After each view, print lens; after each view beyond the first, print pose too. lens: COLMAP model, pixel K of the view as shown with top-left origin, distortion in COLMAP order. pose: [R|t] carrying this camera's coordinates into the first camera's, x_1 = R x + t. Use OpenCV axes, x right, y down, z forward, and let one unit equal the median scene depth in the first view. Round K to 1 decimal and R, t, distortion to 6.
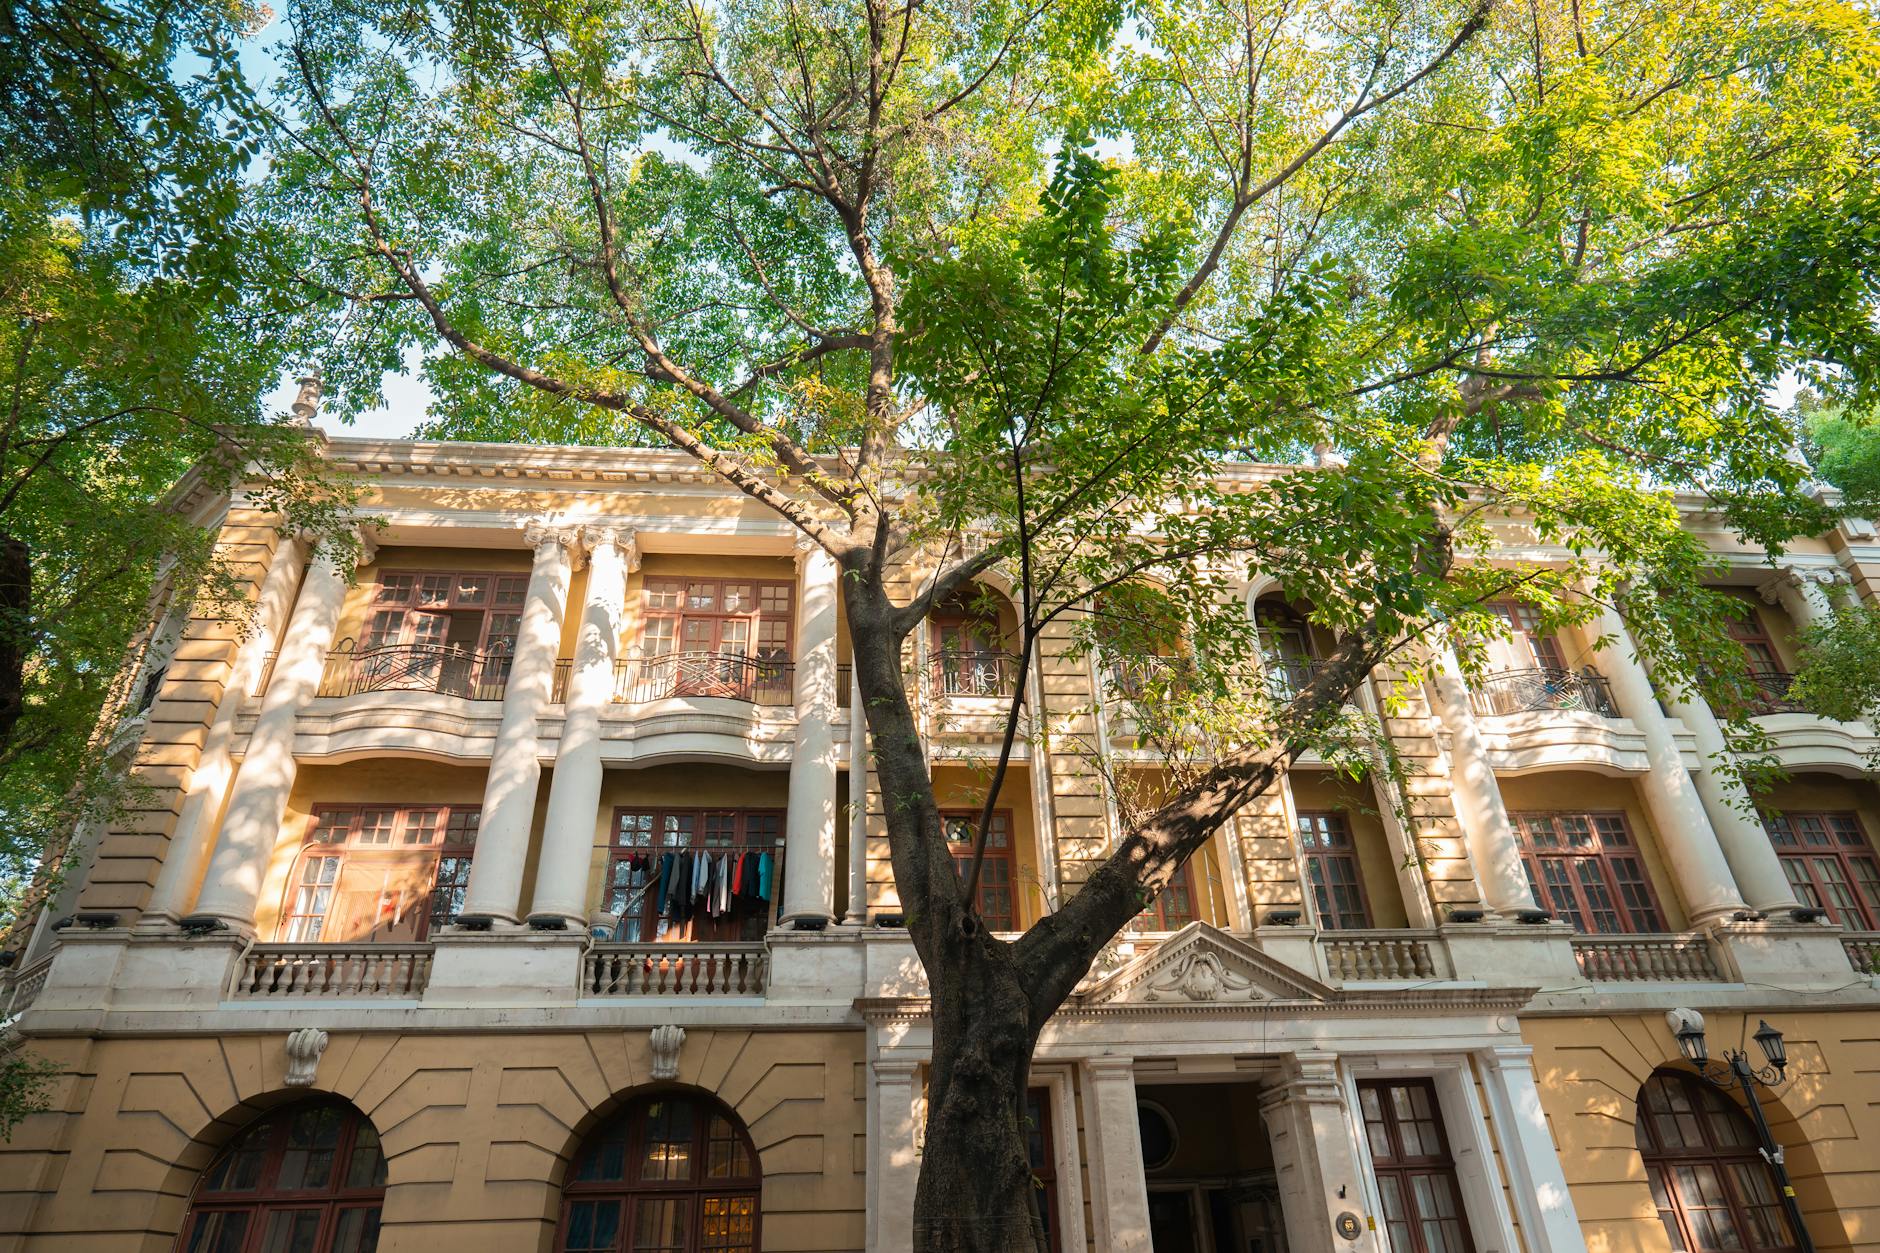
lens RADIAL K [[1113.9, 0, 940.0], [0, 1113.9, 626.5], [0, 0, 1]] dist [-0.023829, 0.016834]
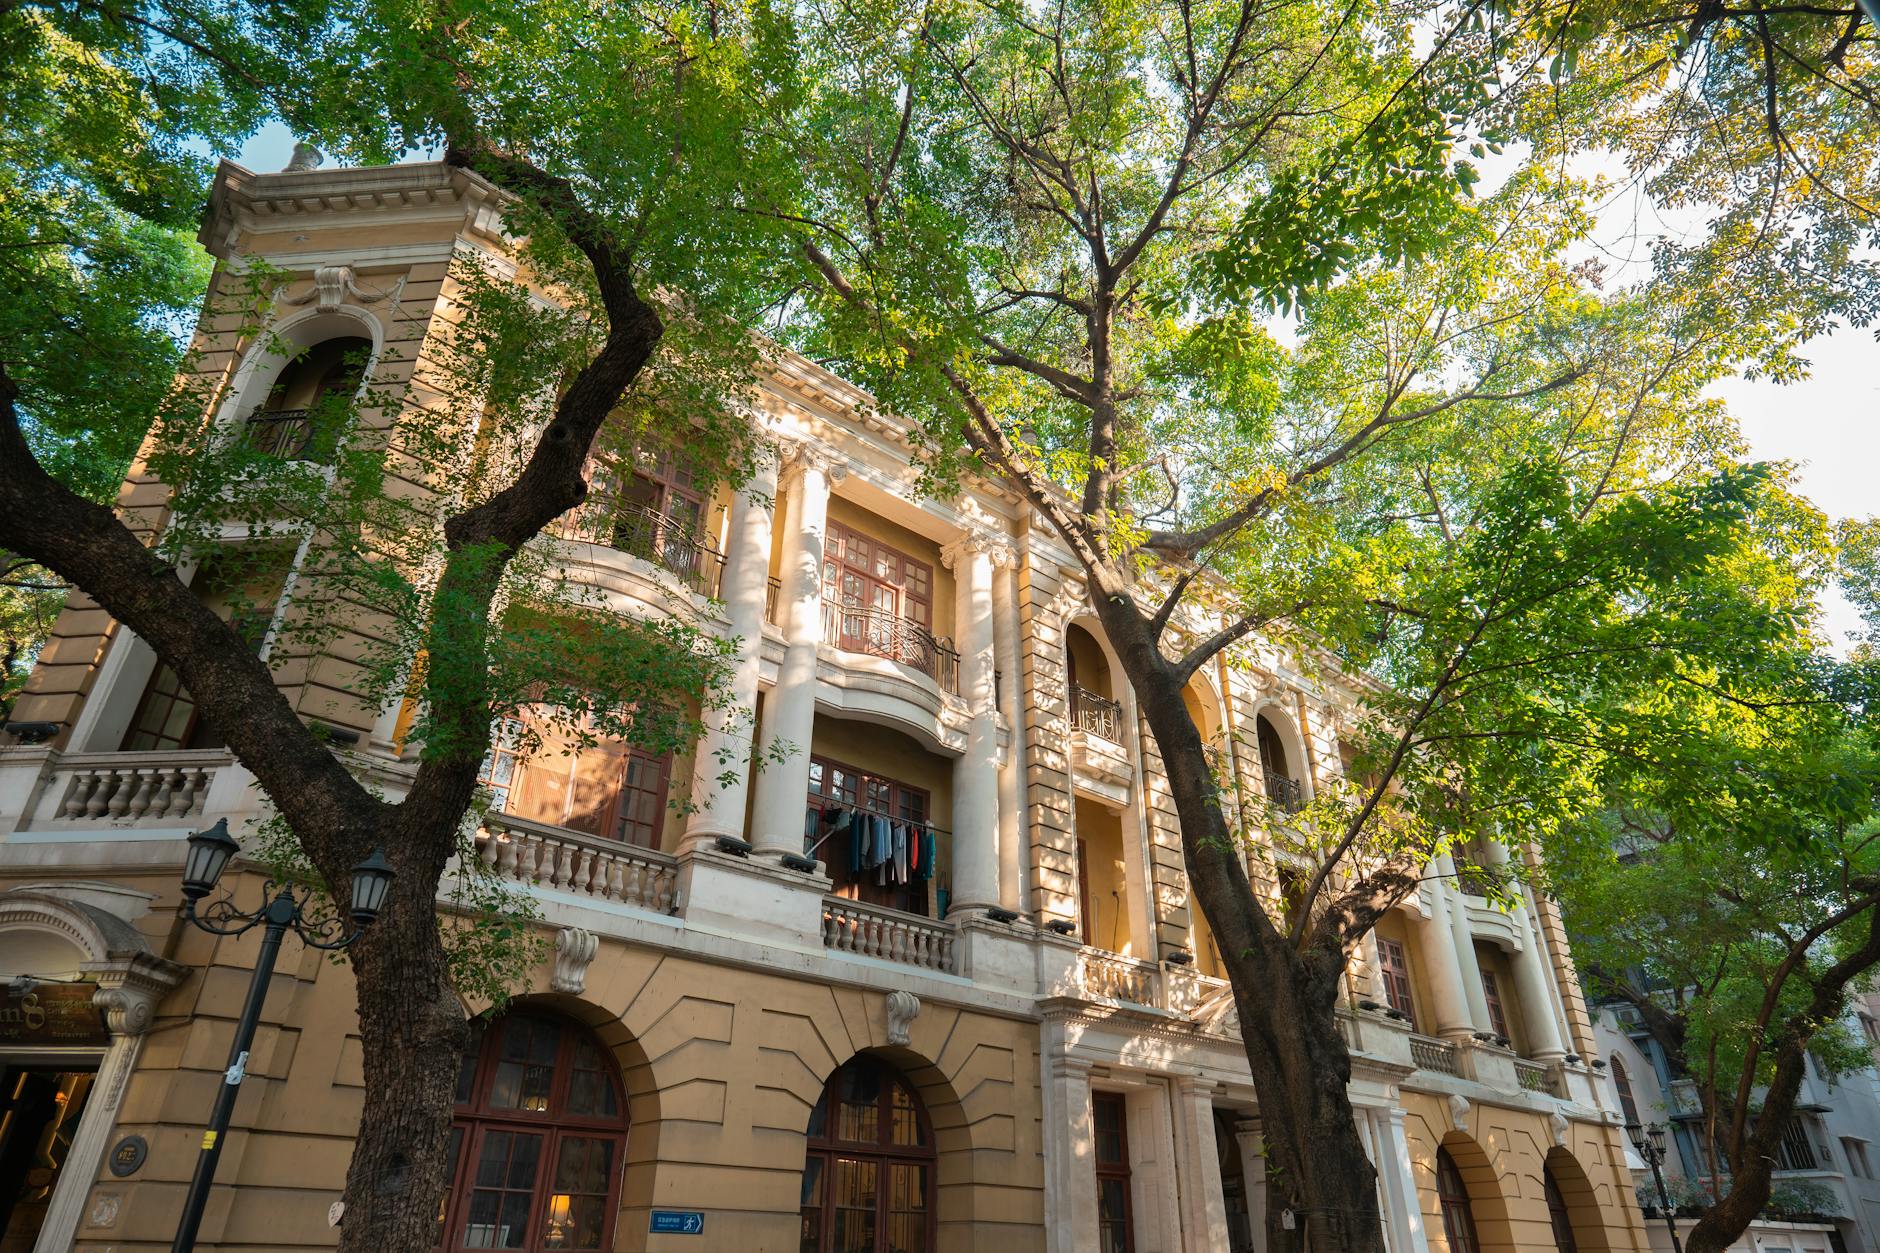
lens RADIAL K [[1113.9, 0, 940.0], [0, 1113.9, 626.5], [0, 0, 1]] dist [-0.023829, 0.016834]
pose [[0.823503, 0.322113, 0.466997, -0.752792], [-0.329054, 0.941763, -0.069329, 0.100591], [-0.462132, -0.096575, 0.881537, 0.120348]]
